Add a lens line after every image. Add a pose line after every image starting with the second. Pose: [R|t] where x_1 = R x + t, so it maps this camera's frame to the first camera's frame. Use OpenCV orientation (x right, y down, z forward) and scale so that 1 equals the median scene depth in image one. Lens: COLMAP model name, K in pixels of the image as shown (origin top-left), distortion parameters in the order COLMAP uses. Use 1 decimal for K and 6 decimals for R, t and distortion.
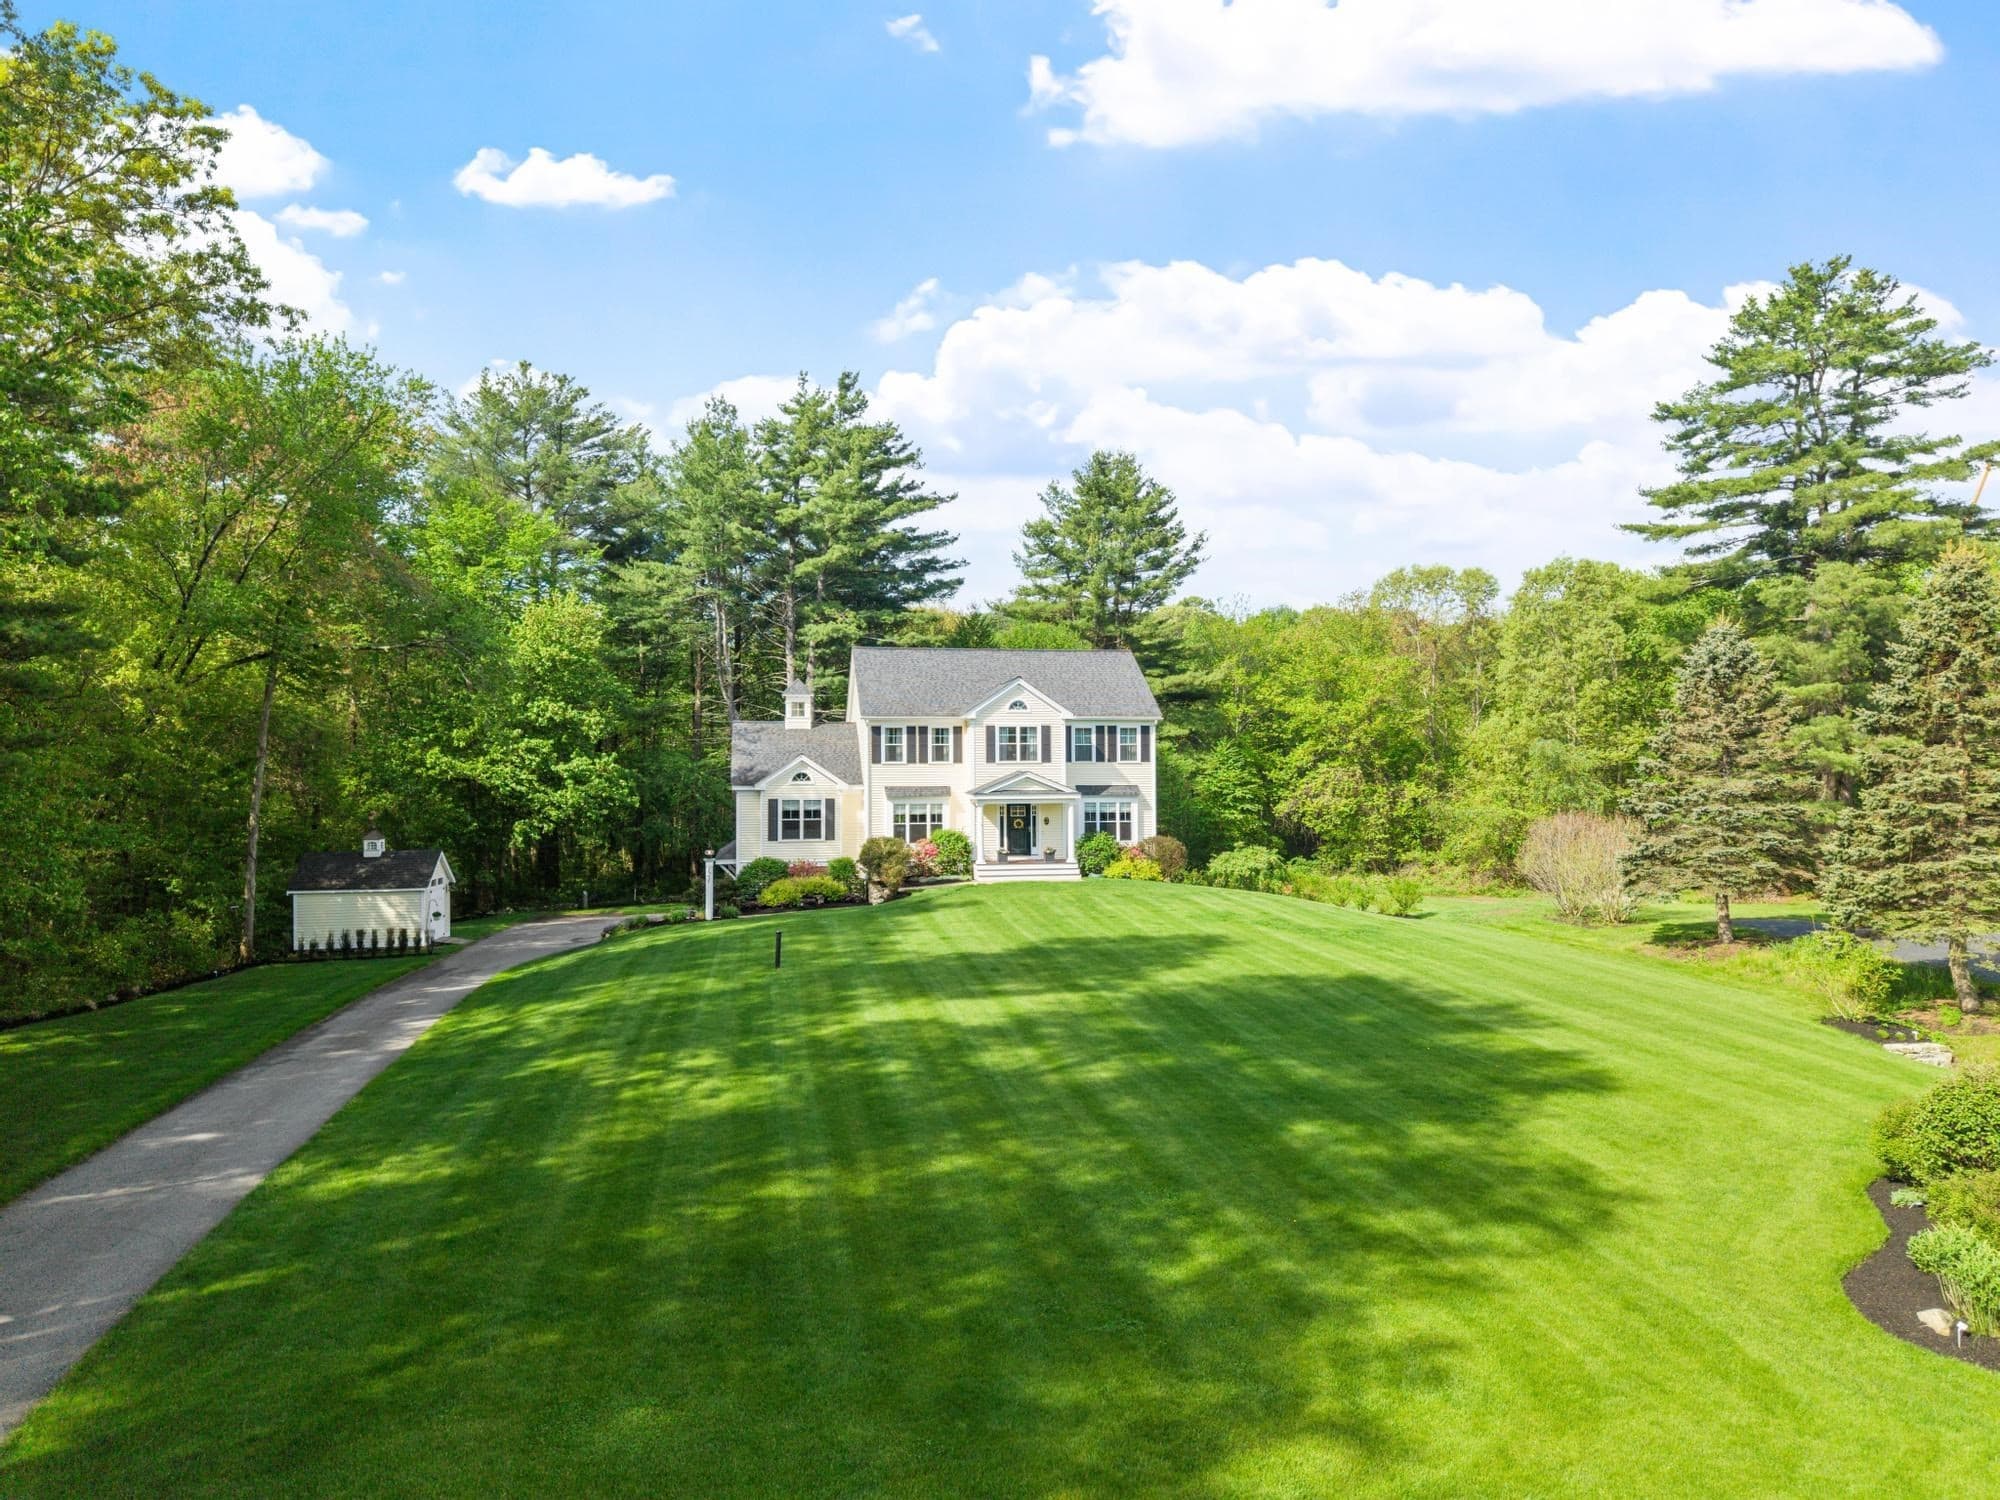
lens RADIAL K [[1383.4, 0, 1000.0], [0, 1383.4, 750.0], [0, 0, 1]] dist [0.004400, -0.008433]
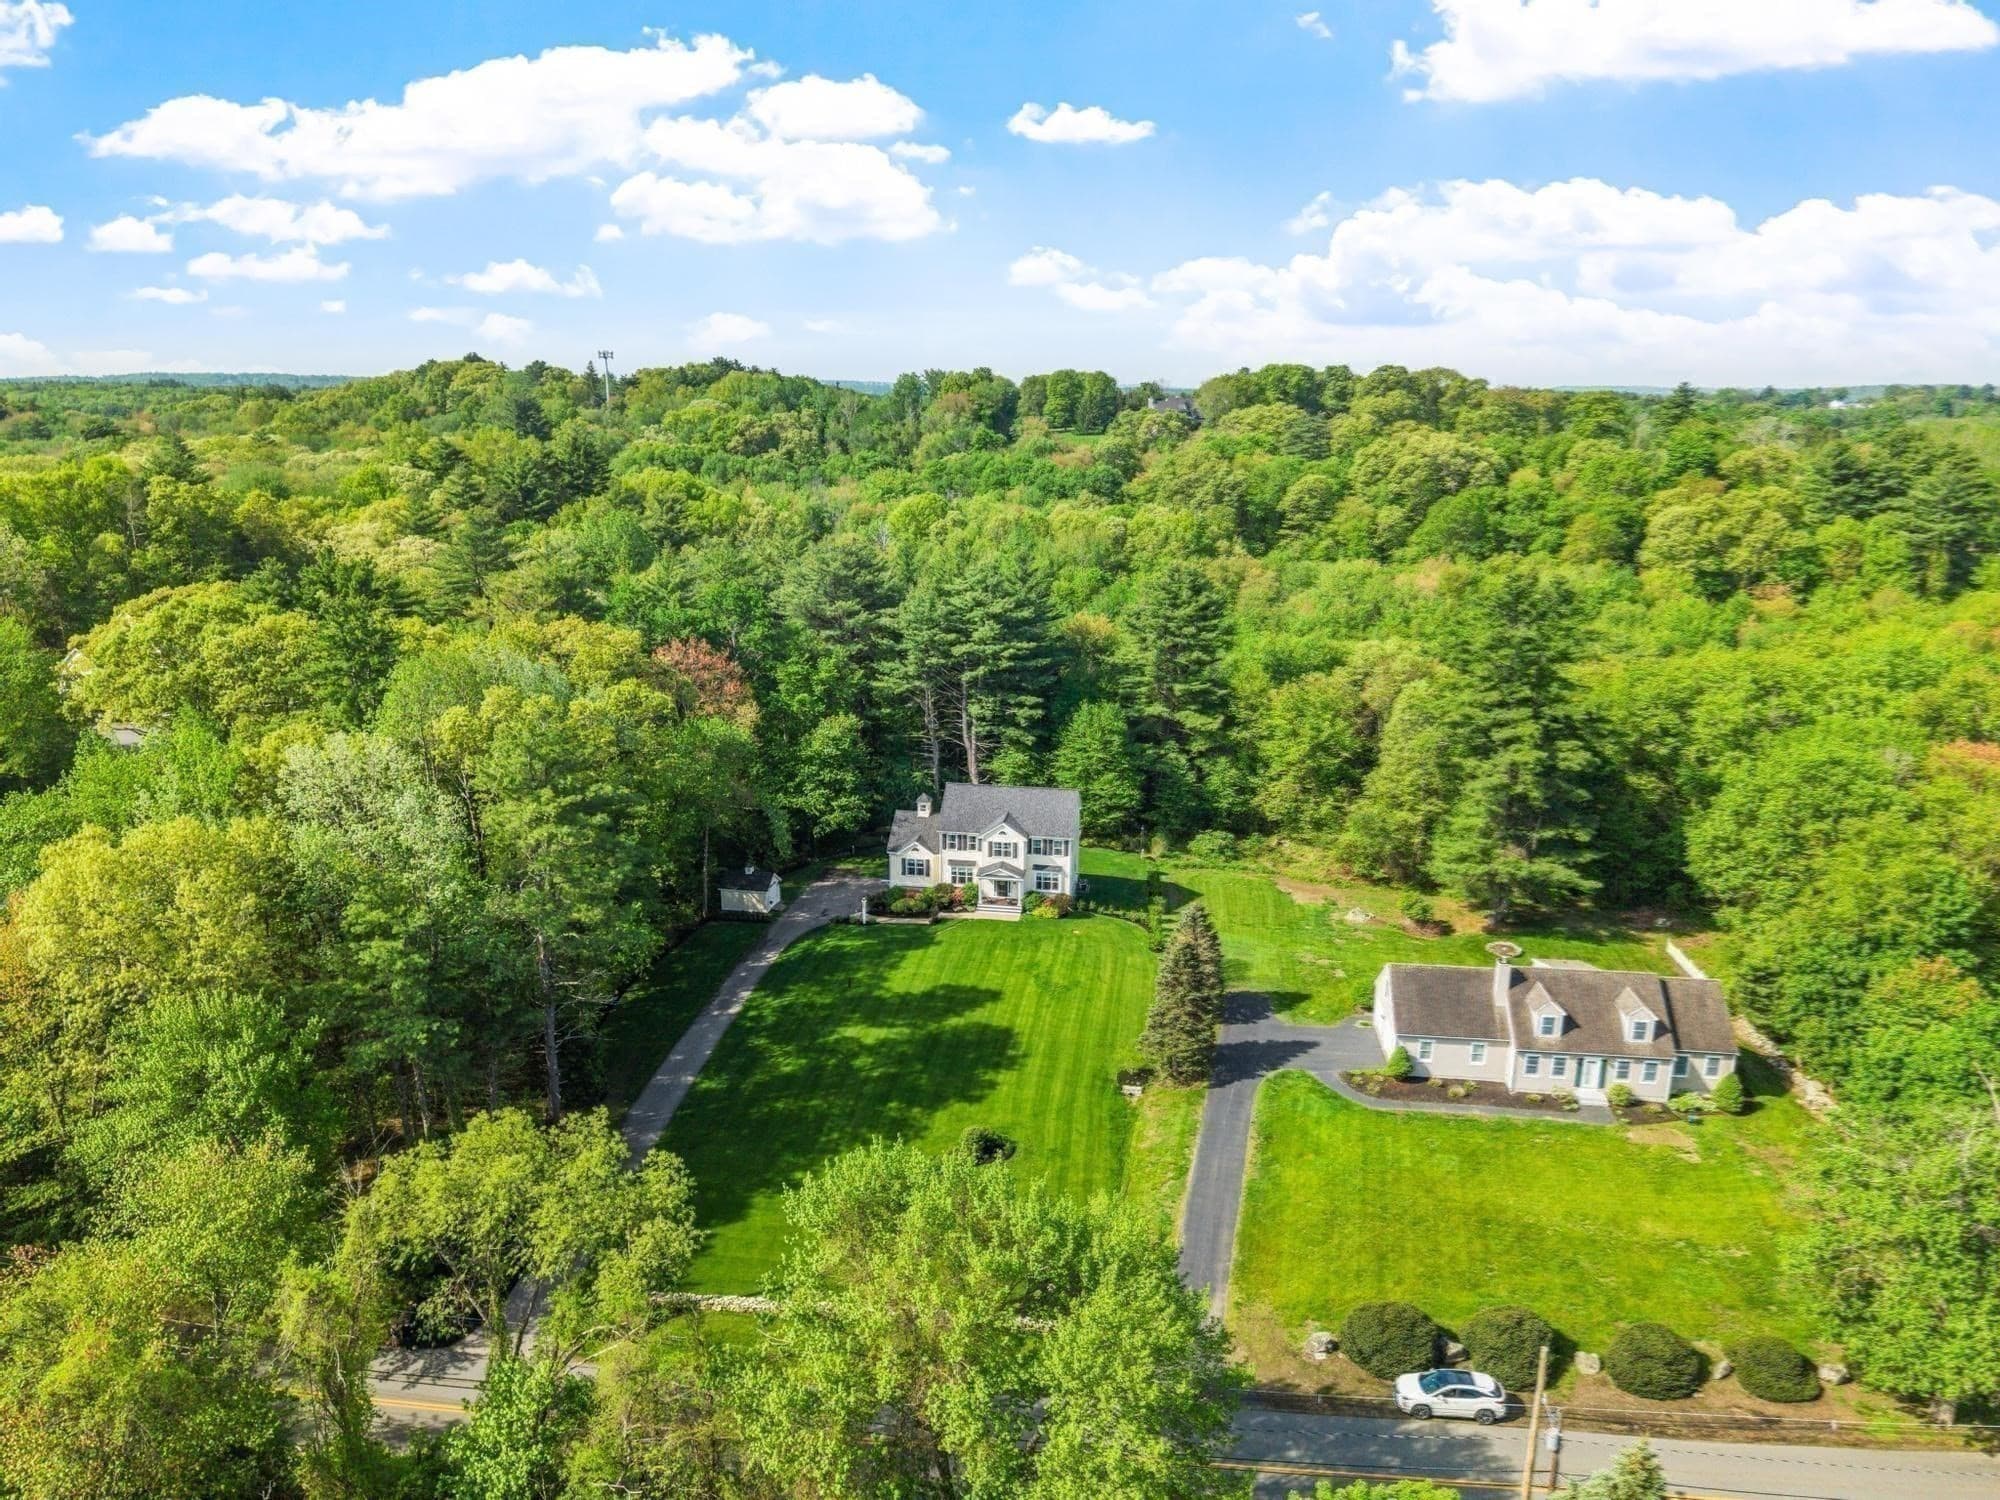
lens RADIAL K [[1383.4, 0, 1000.0], [0, 1383.4, 750.0], [0, 0, 1]] dist [0.004400, -0.008433]
pose [[0.951038, 0.085413, -0.297037, 0.551142], [-0.008115, 0.967625, 0.252260, -0.605433], [0.308967, -0.237498, 0.920942, -0.862320]]
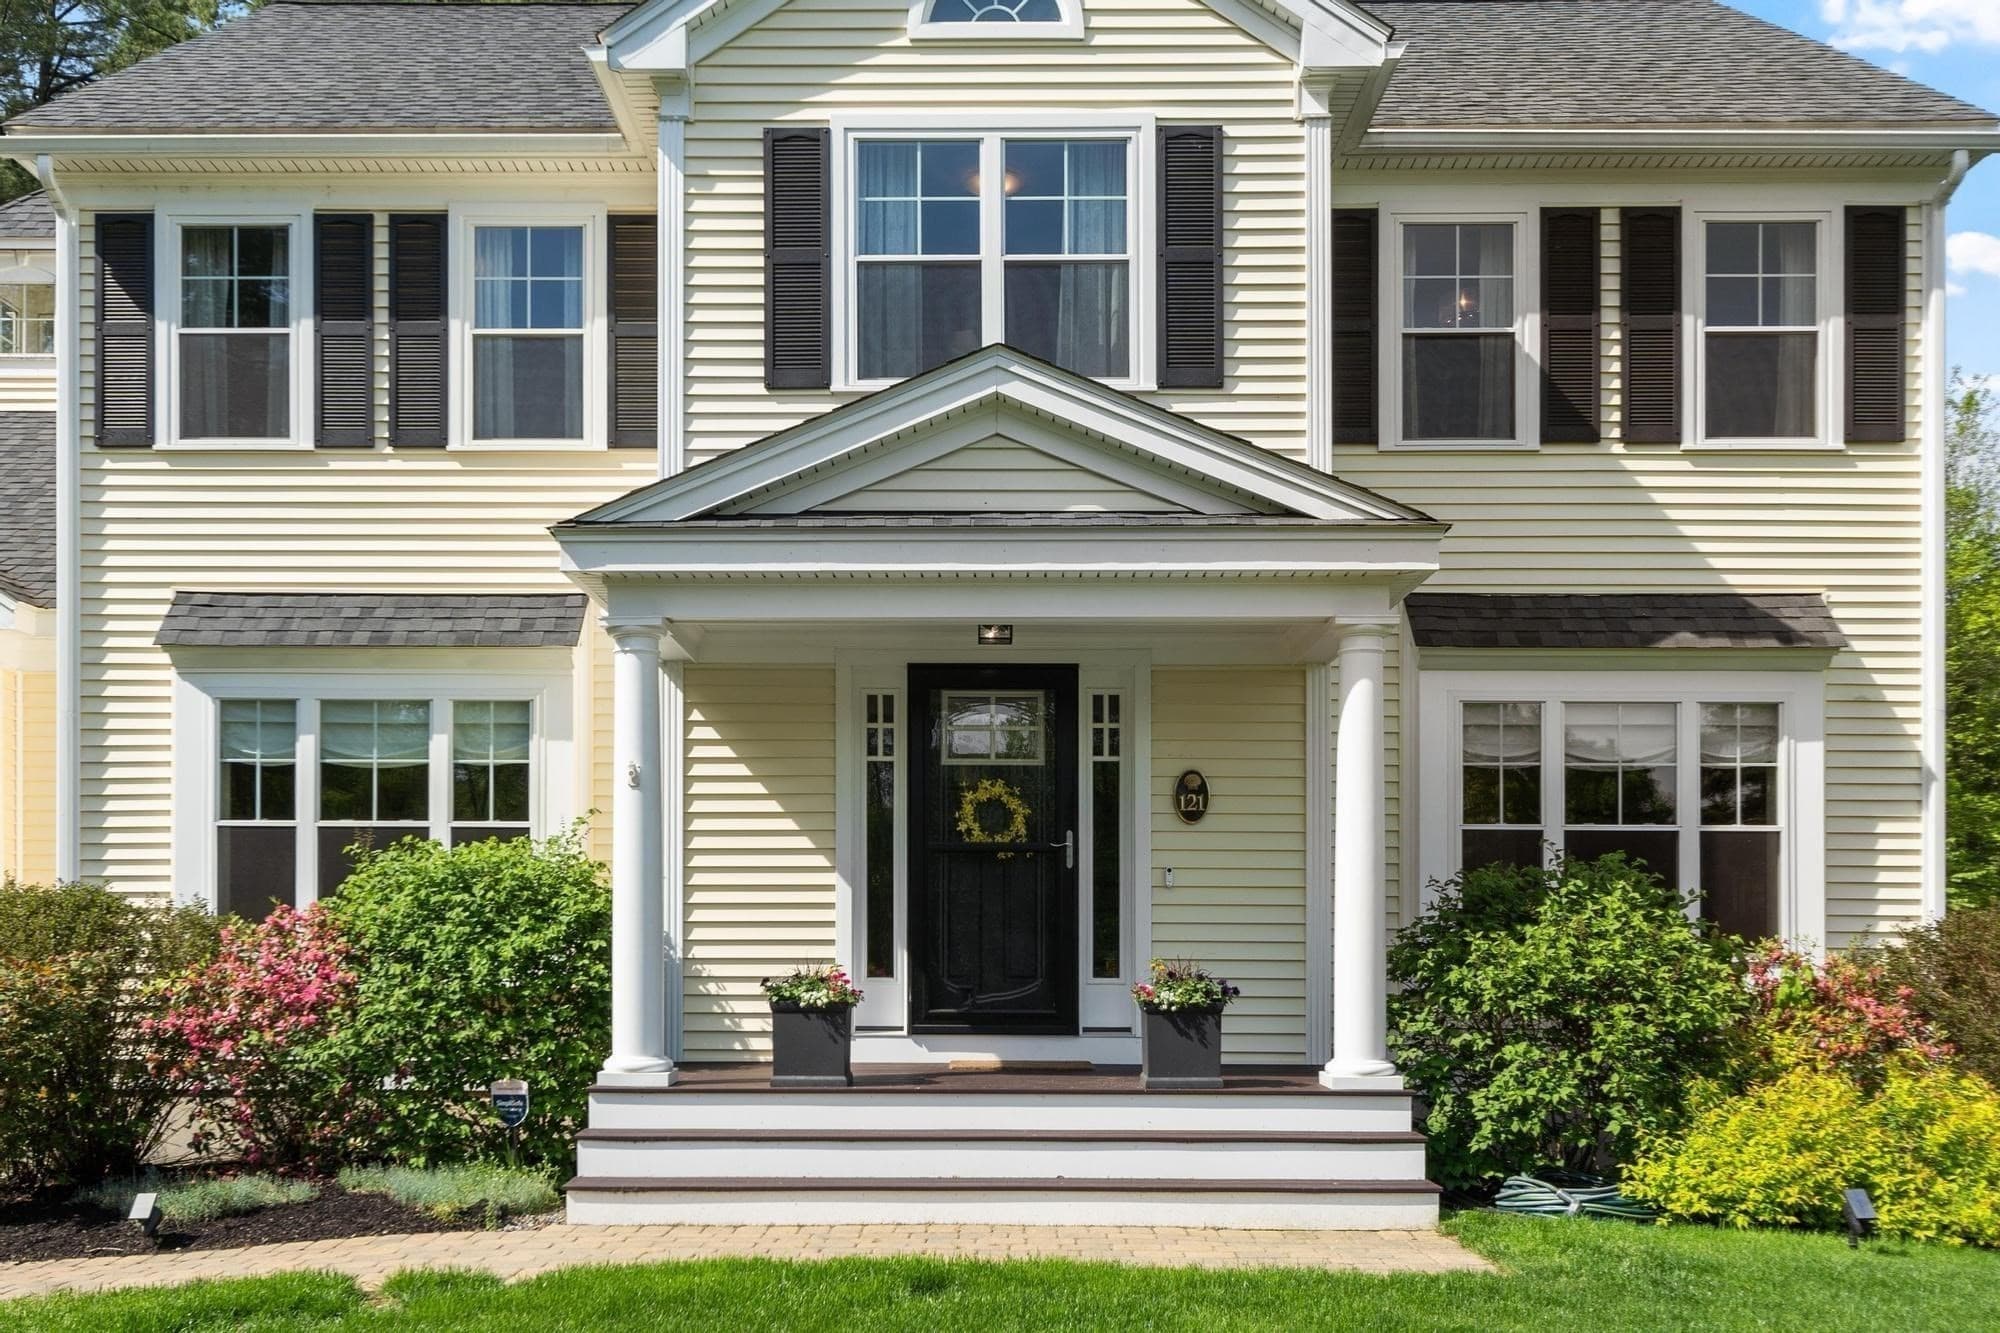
lens RADIAL K [[2084.3, 0, 875.0], [0, 2084.3, 930.9], [0, 0, 1]] dist [-0.005950, -0.006119]
pose [[0.979869, 0.005912, -0.199556, 0.037160], [-0.004747, 0.999969, 0.006315, 0.053103], [0.199587, -0.005240, 0.979866, 0.649833]]
